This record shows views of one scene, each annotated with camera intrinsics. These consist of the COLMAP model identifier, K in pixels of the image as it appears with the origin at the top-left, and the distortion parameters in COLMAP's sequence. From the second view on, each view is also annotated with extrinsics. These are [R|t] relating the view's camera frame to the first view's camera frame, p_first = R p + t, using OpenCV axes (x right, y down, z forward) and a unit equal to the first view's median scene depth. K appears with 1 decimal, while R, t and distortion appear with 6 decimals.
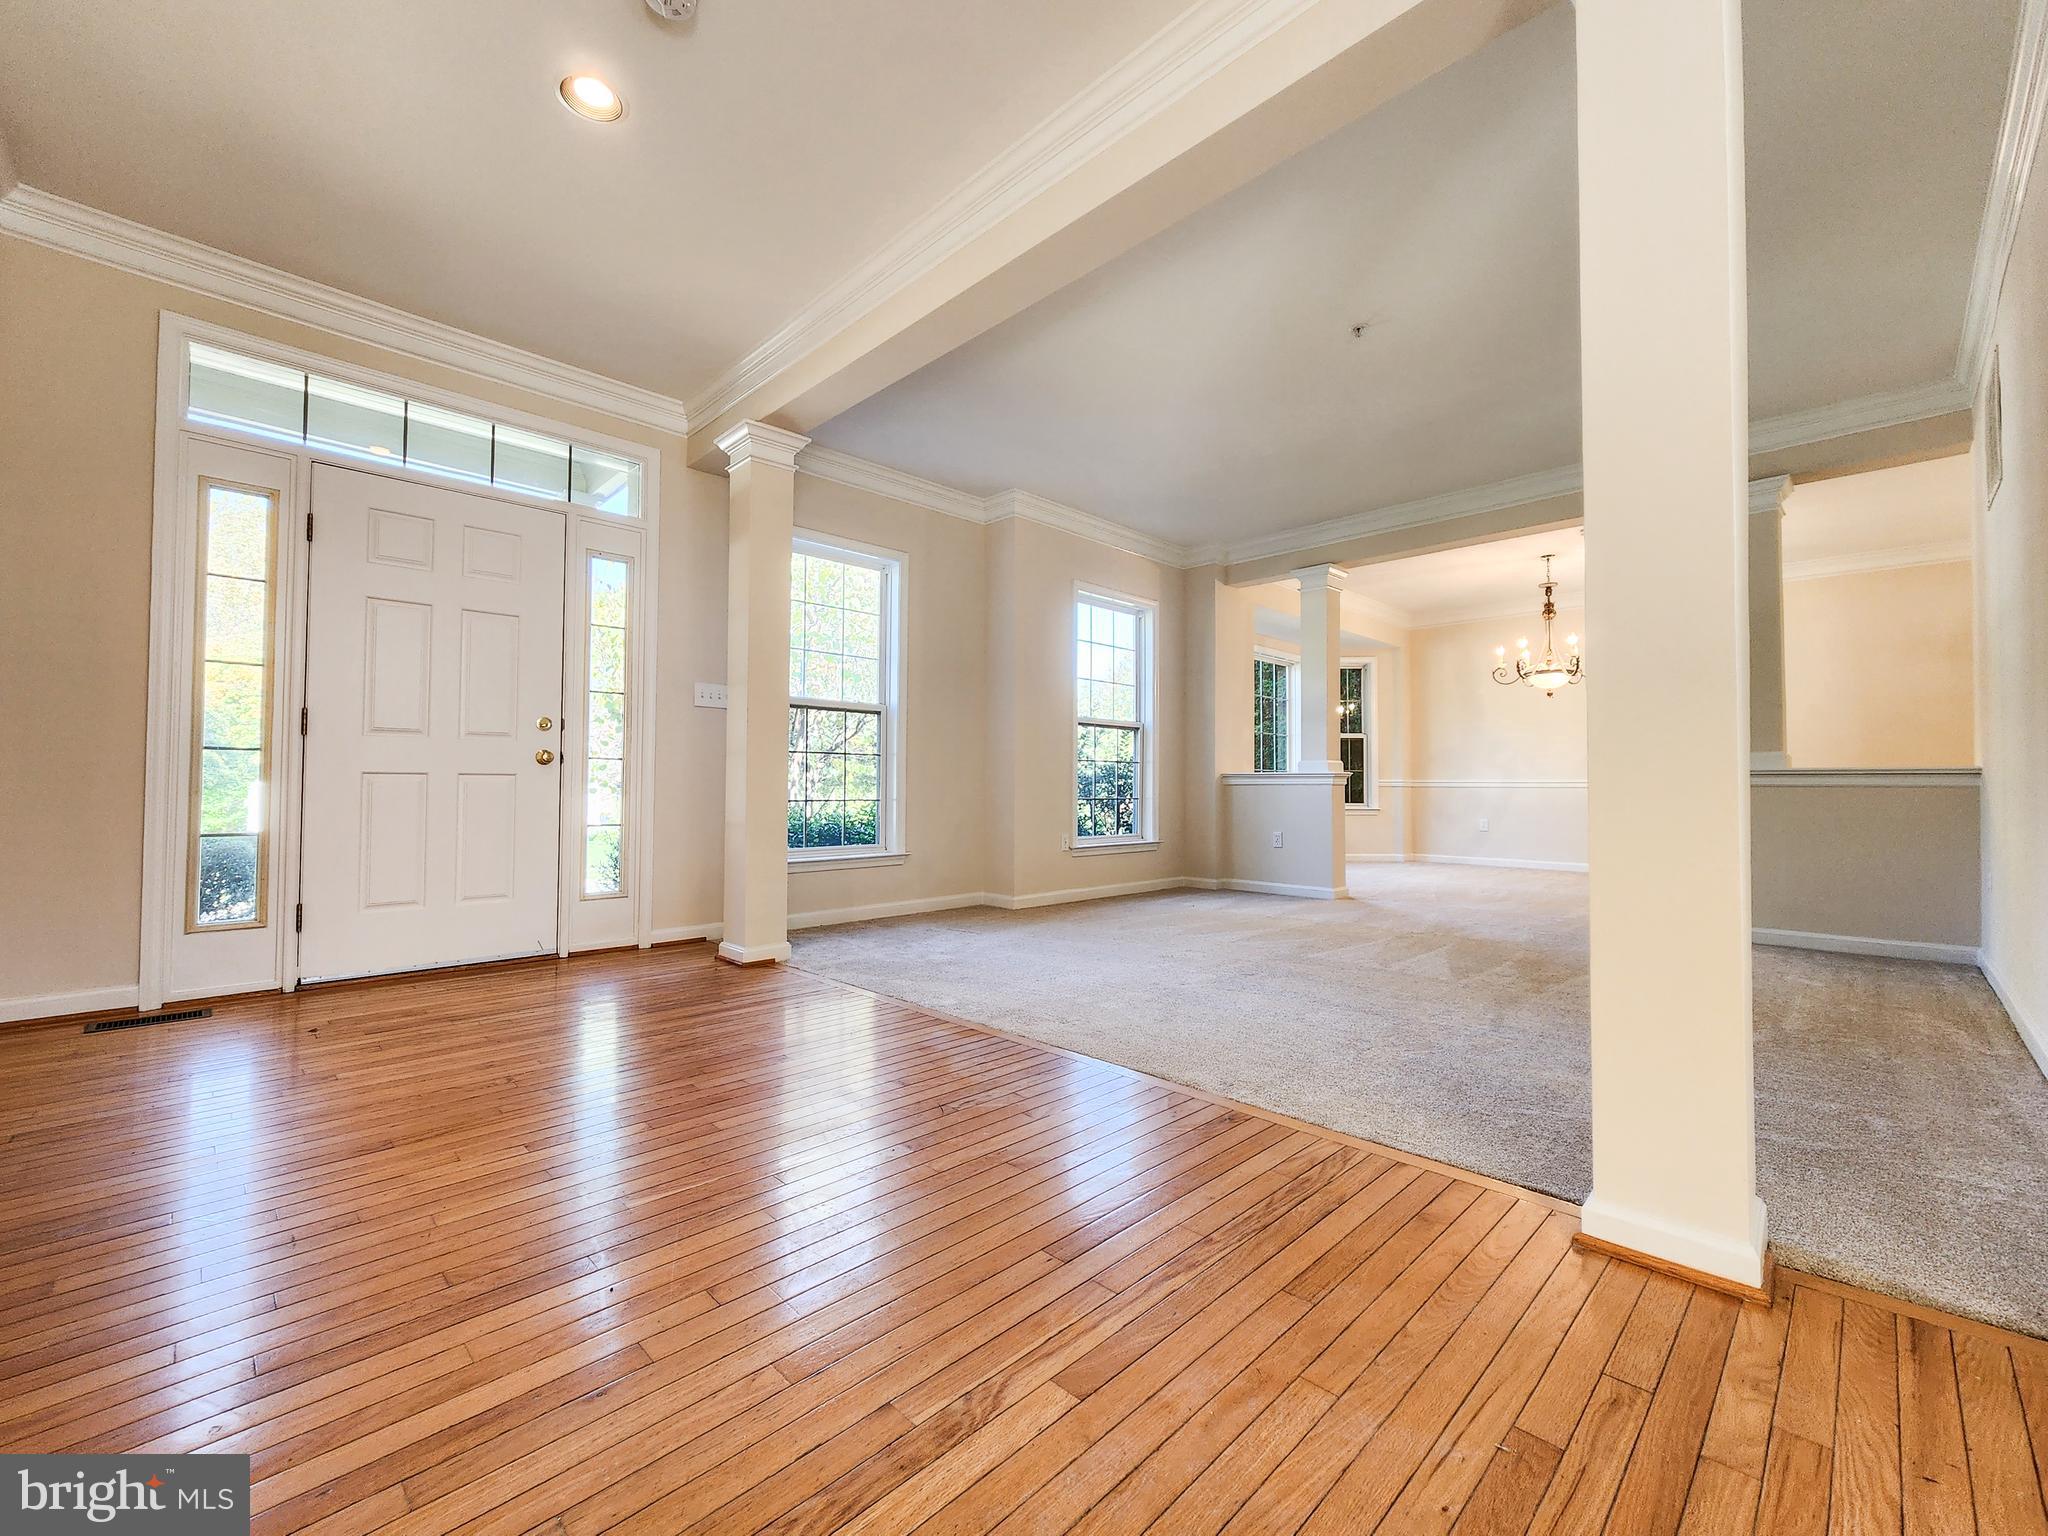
lens RADIAL K [[844.4, 0, 1008.2], [0, 844.4, 763.7], [0, 0, 1]] dist [0.000937, -0.012353]
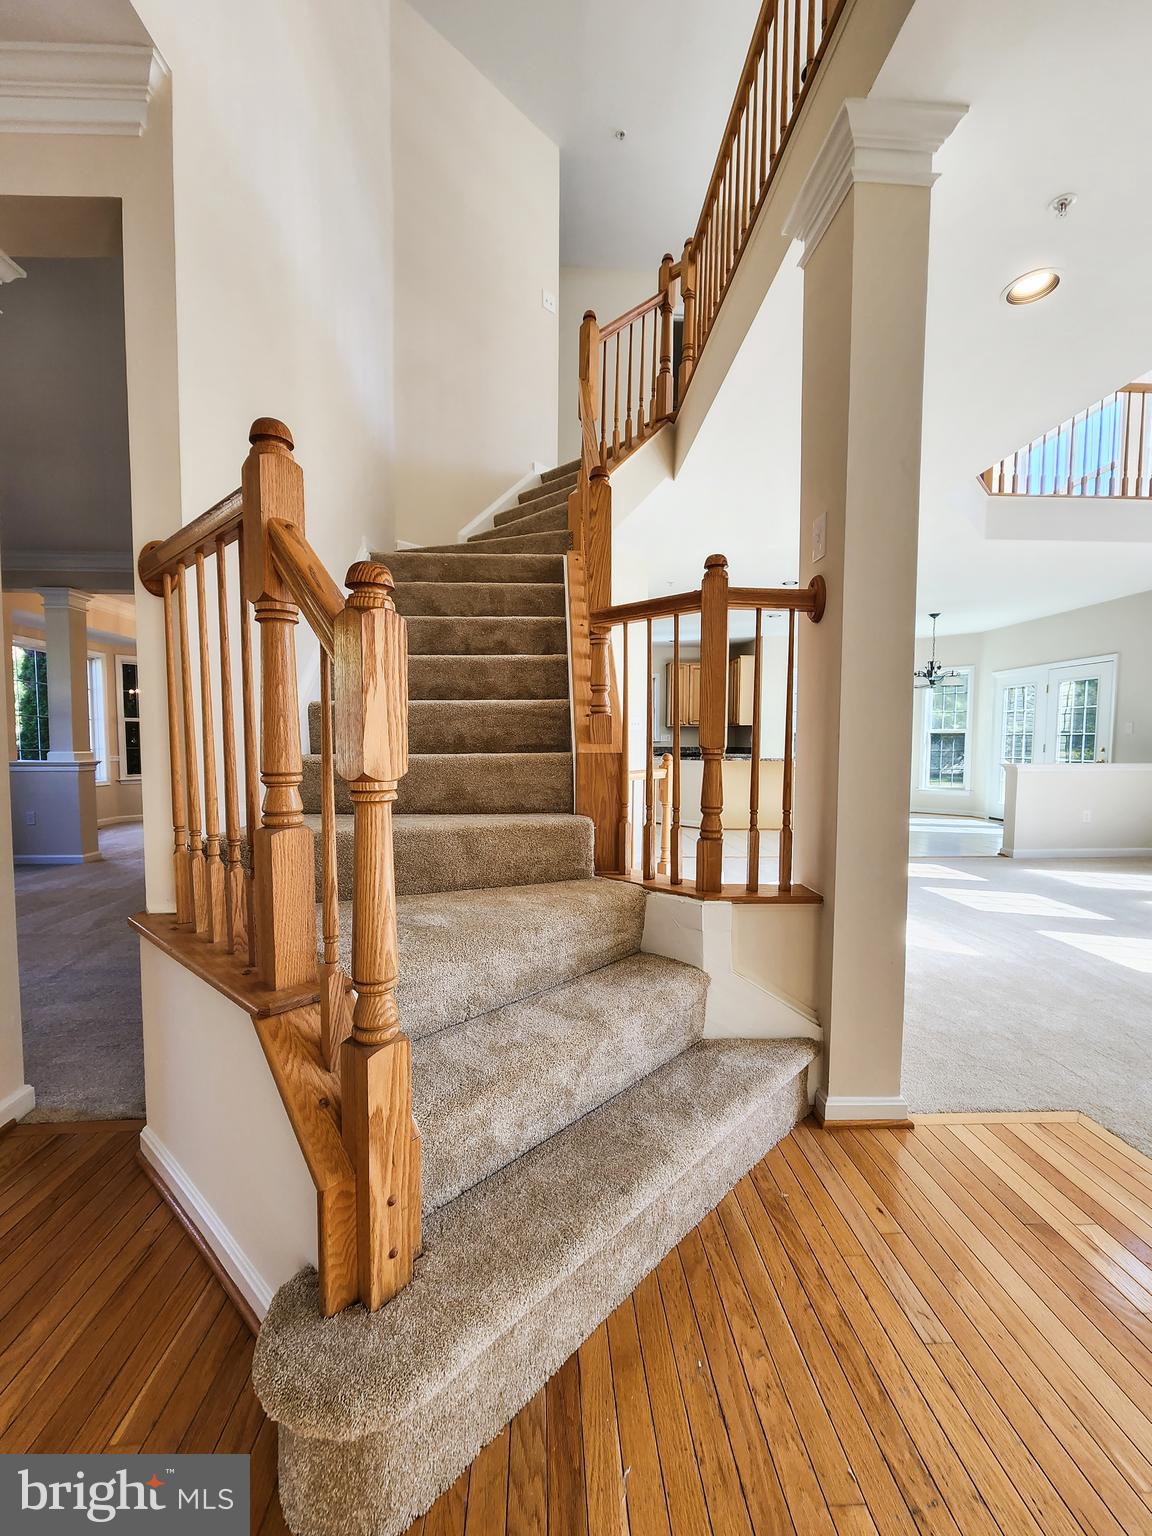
lens RADIAL K [[629.9, 0, 574.6], [0, 629.9, 778.4], [0, 0, 1]] dist [0.002746, -0.003423]
pose [[0.660851, -0.046968, 0.749046, 0.172393], [-0.020271, 0.996559, 0.080372, -0.053482], [-0.750243, -0.068298, 0.657625, -0.149787]]
